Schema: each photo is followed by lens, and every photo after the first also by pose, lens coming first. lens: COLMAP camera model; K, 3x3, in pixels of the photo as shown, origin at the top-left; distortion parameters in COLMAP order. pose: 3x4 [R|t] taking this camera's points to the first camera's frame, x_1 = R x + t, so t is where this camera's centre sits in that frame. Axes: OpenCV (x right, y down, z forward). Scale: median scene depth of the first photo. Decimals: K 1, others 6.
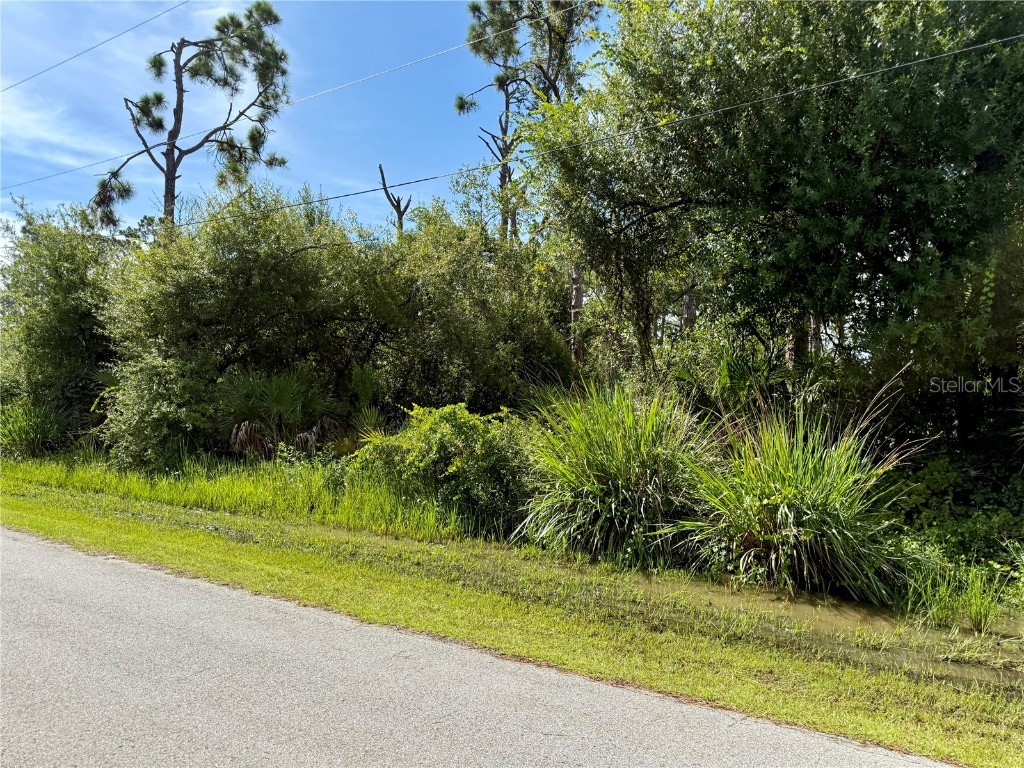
lens RADIAL K [[729.6, 0, 515.0], [0, 729.6, 384.2], [0, 0, 1]] dist [0.035070, -0.026792]
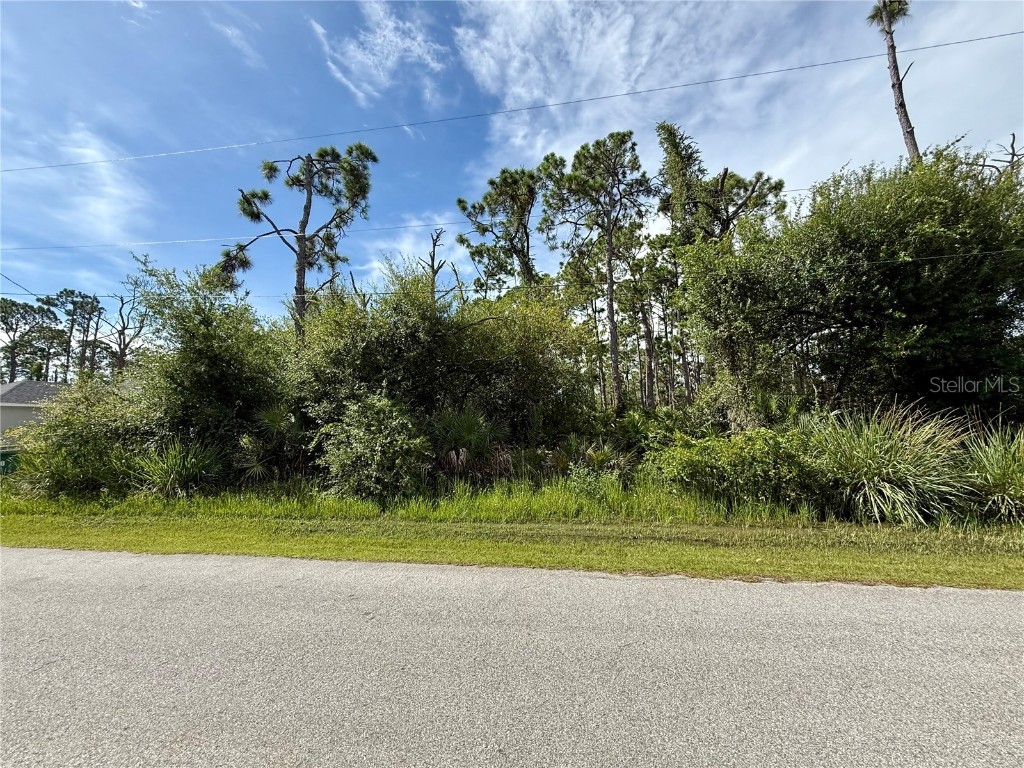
lens RADIAL K [[407.9, 0, 512.8], [0, 407.9, 384.0], [0, 0, 1]] dist [-0.000418, 0.000586]
pose [[0.904725, 0.016593, 0.425673, -0.411485], [0.016888, 0.997058, -0.074762, -0.004159], [-0.425661, 0.074828, 0.901784, 0.217622]]
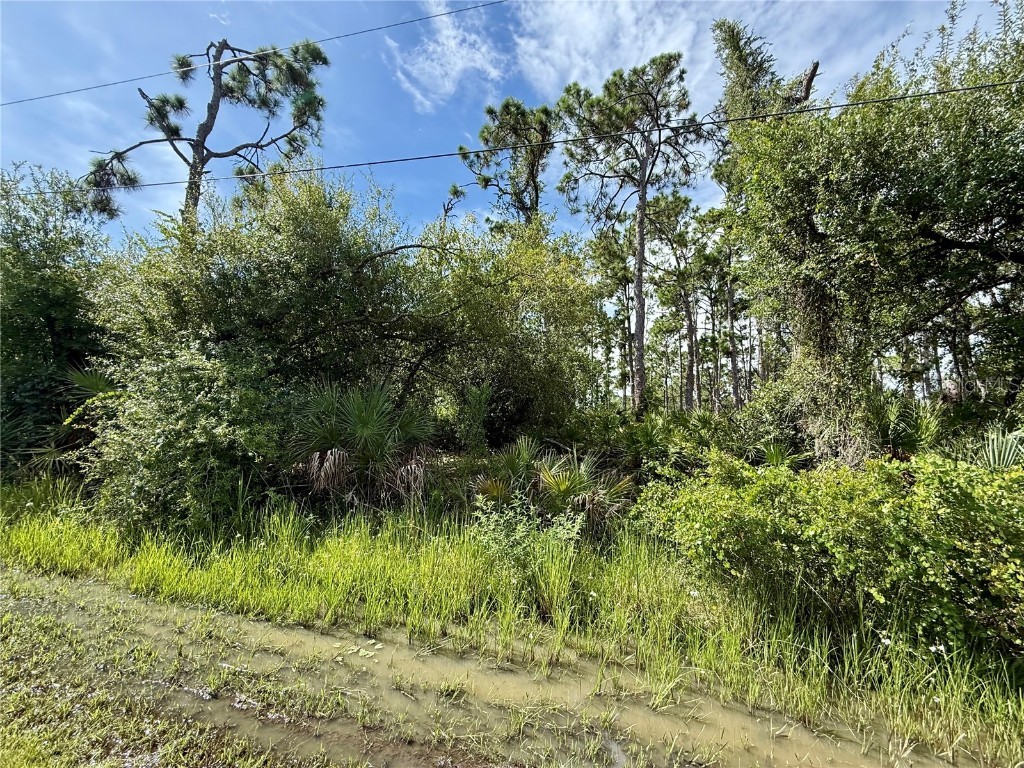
lens RADIAL K [[407.9, 0, 512.7], [0, 407.9, 385.1], [0, 0, 1]] dist [-0.000418, 0.000586]
pose [[0.938640, 0.070235, 0.337670, -0.236295], [-0.048543, 0.996203, -0.072273, 0.004600], [-0.341464, 0.051447, 0.938486, 0.375113]]
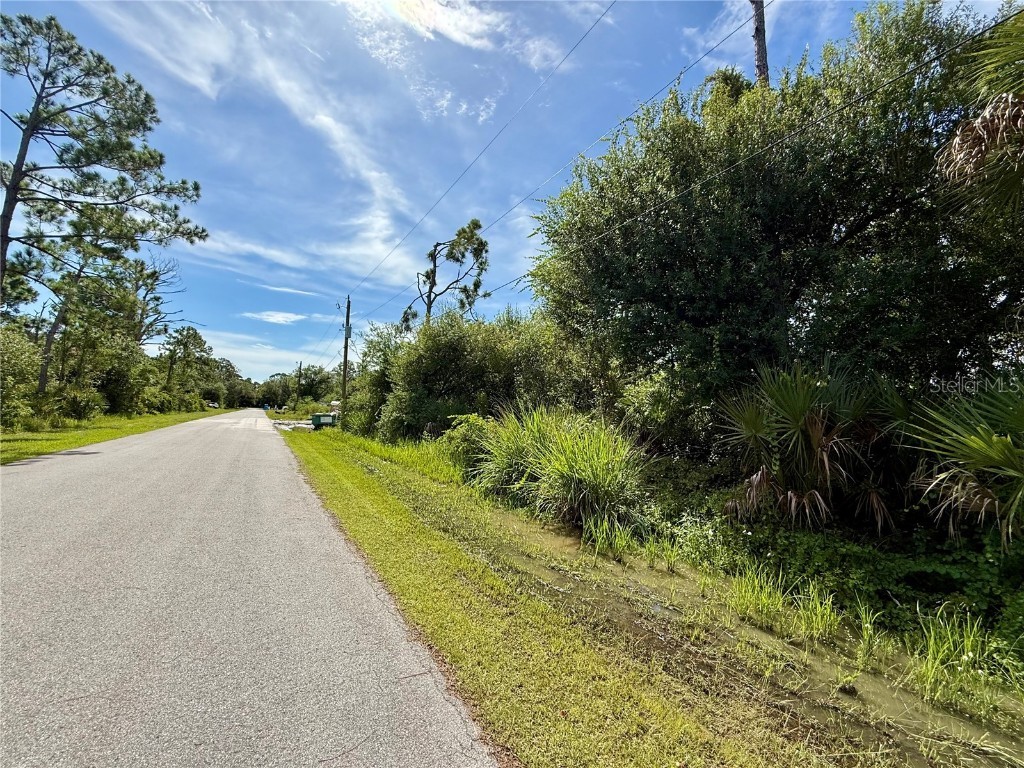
lens RADIAL K [[407.9, 0, 514.3], [0, 407.9, 383.1], [0, 0, 1]] dist [-0.000418, 0.000586]
pose [[0.921970, -0.003575, -0.387246, 0.200752], [-0.022071, 0.997847, -0.061759, 0.004281], [0.386633, 0.065486, 0.919906, 0.027380]]
